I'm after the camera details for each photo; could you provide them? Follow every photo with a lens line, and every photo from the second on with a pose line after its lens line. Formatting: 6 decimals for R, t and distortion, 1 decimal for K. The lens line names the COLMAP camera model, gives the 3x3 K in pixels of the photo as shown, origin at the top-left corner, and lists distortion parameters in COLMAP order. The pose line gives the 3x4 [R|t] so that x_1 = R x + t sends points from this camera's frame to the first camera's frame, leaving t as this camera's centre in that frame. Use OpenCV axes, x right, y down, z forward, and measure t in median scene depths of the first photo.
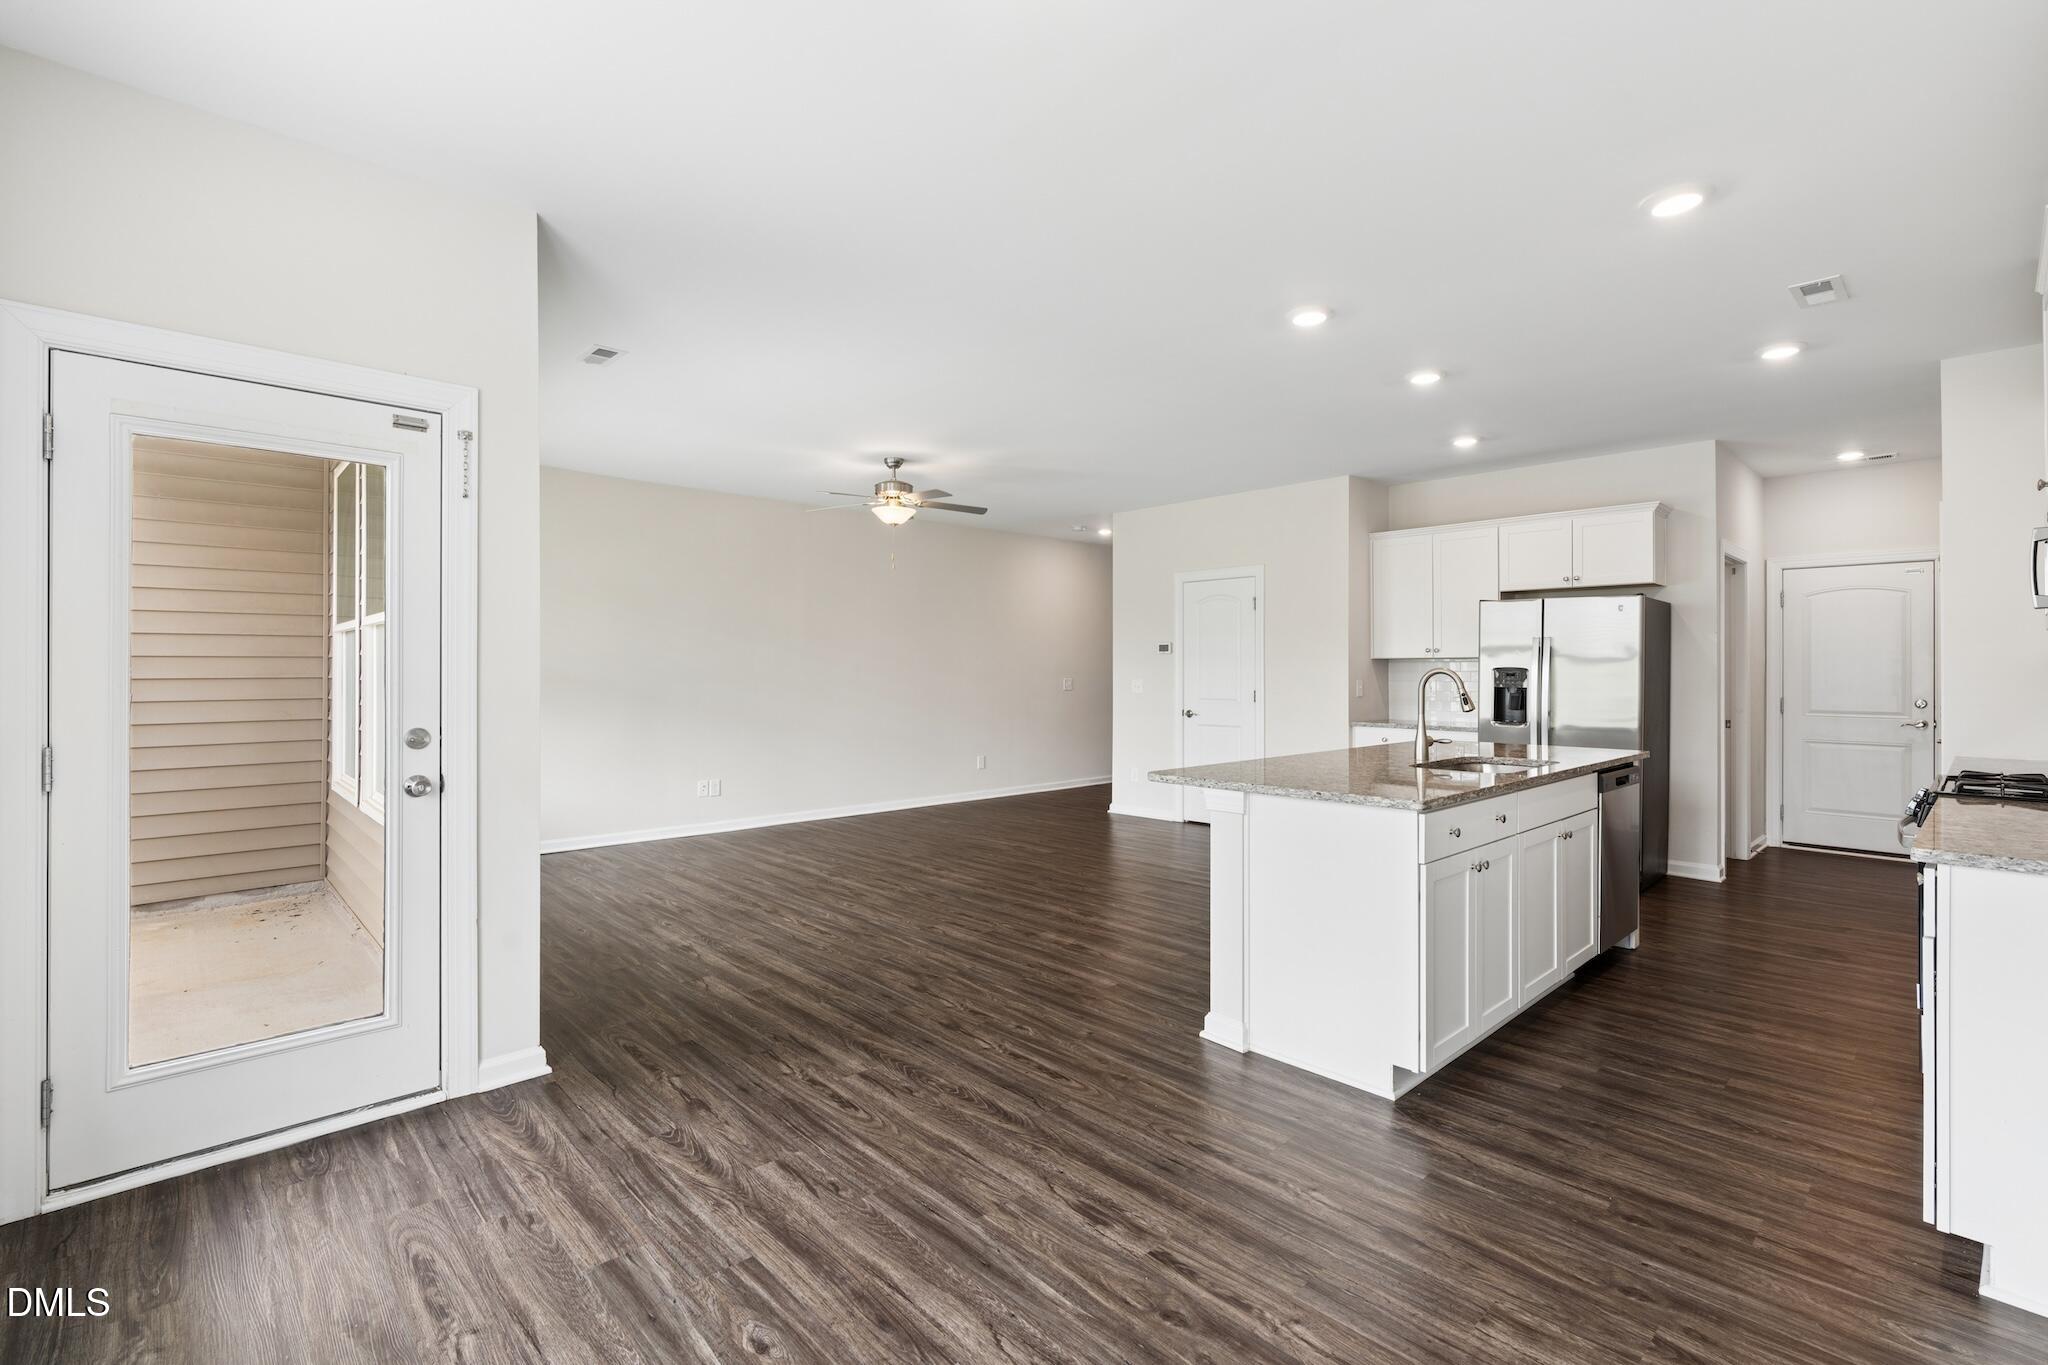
lens RADIAL K [[929.3, 0, 1022.8], [0, 929.3, 662.0], [0, 0, 1]] dist [-0.002085, 0.001057]
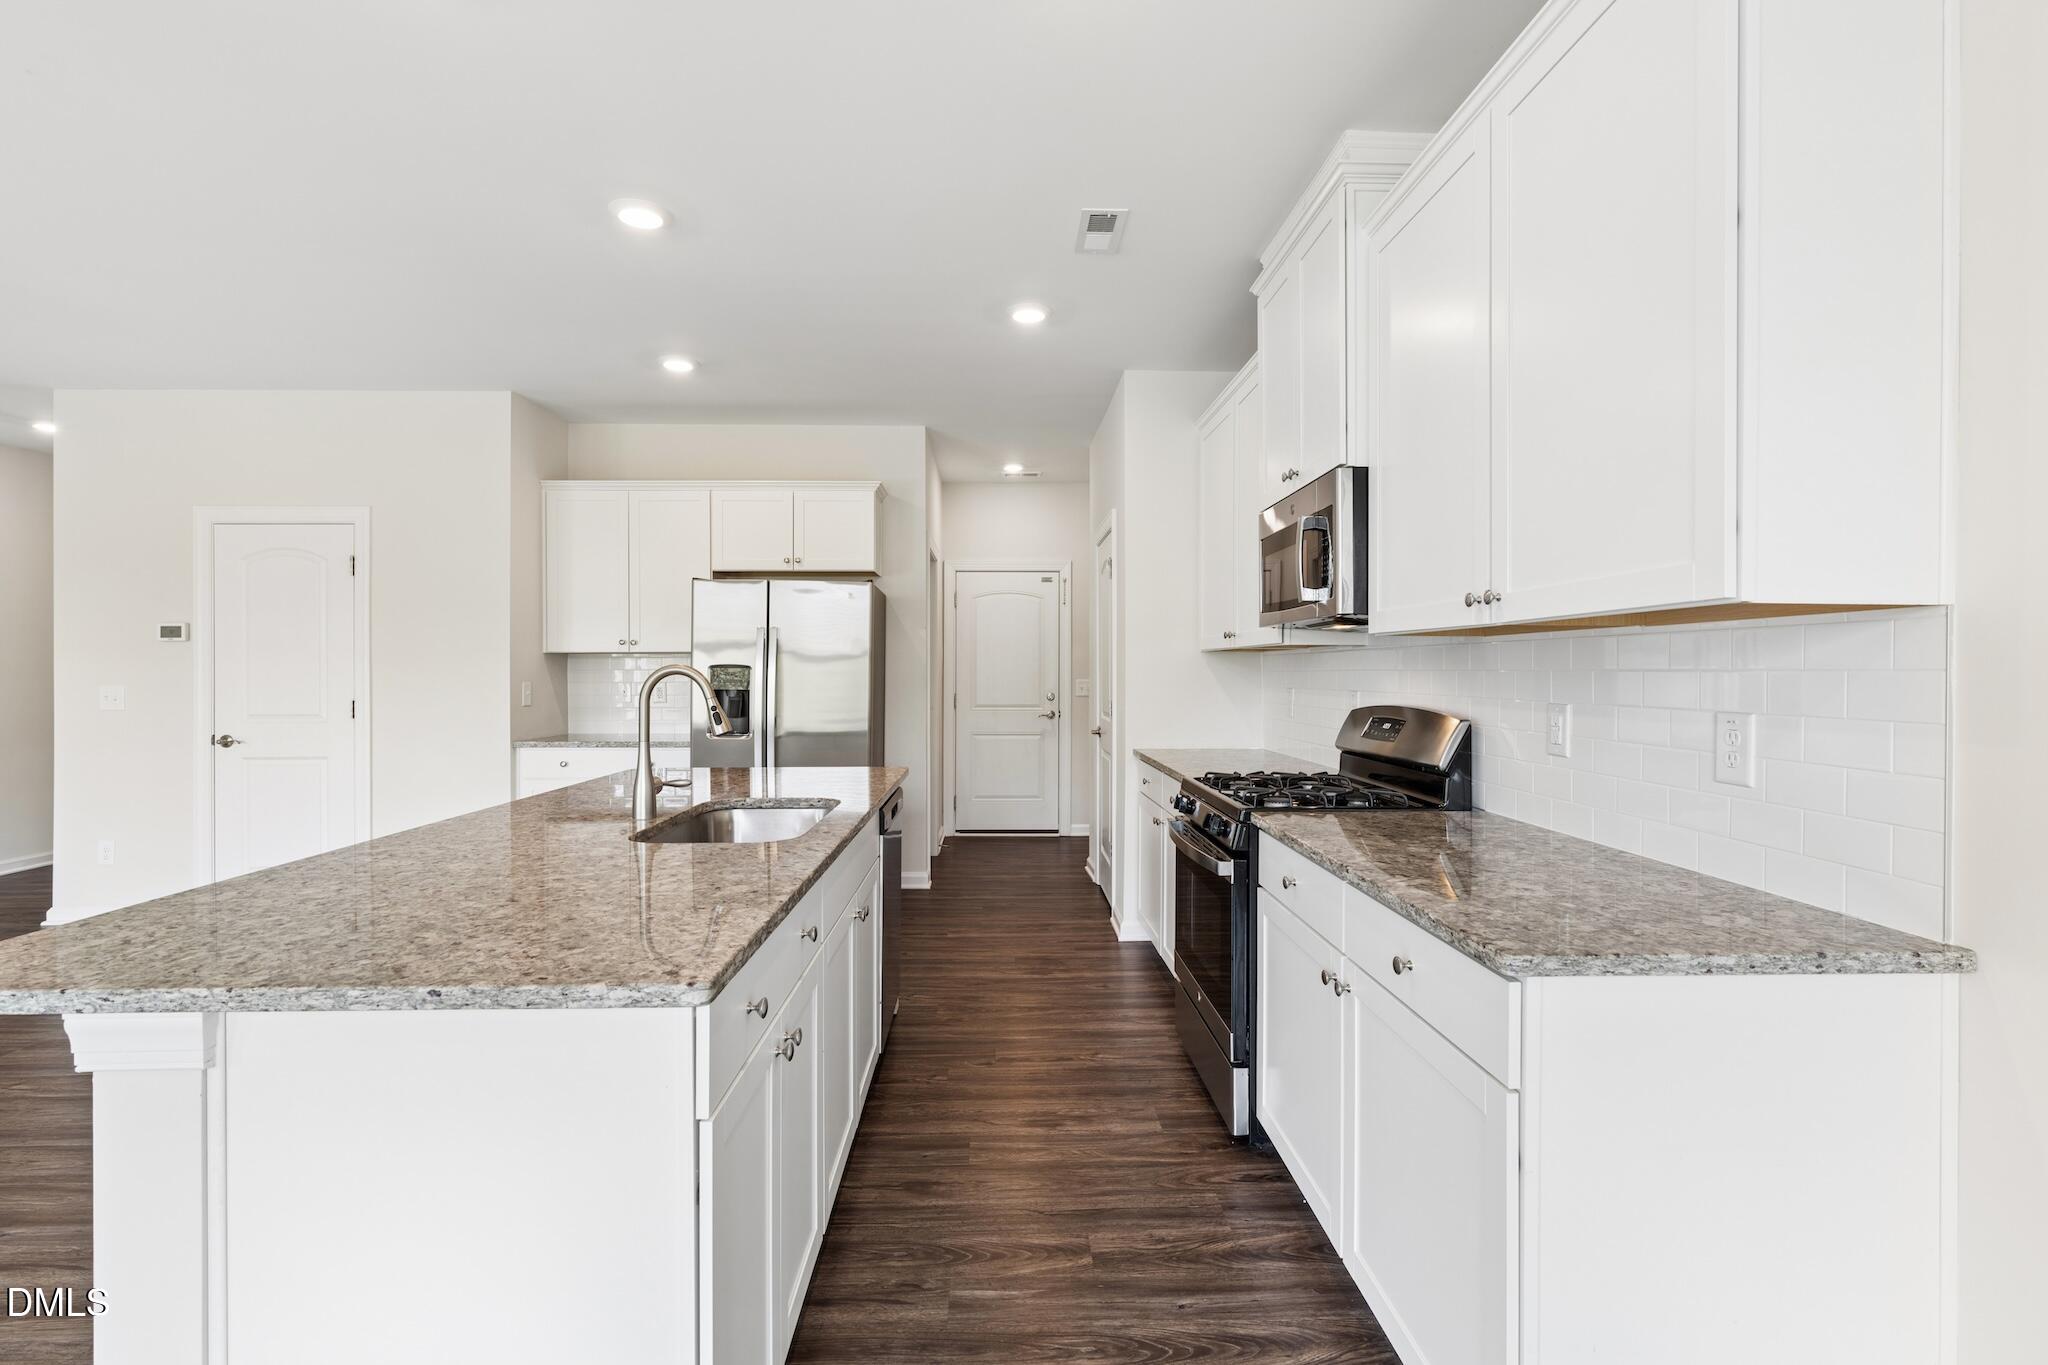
lens RADIAL K [[929.3, 0, 1028.7], [0, 929.3, 668.2], [0, 0, 1]] dist [-0.002085, 0.001057]
pose [[0.660740, -0.002262, 0.750611, 0.105047], [-0.004552, 0.999965, 0.007020, 0.002374], [-0.750601, -0.008055, 0.660707, 0.306835]]
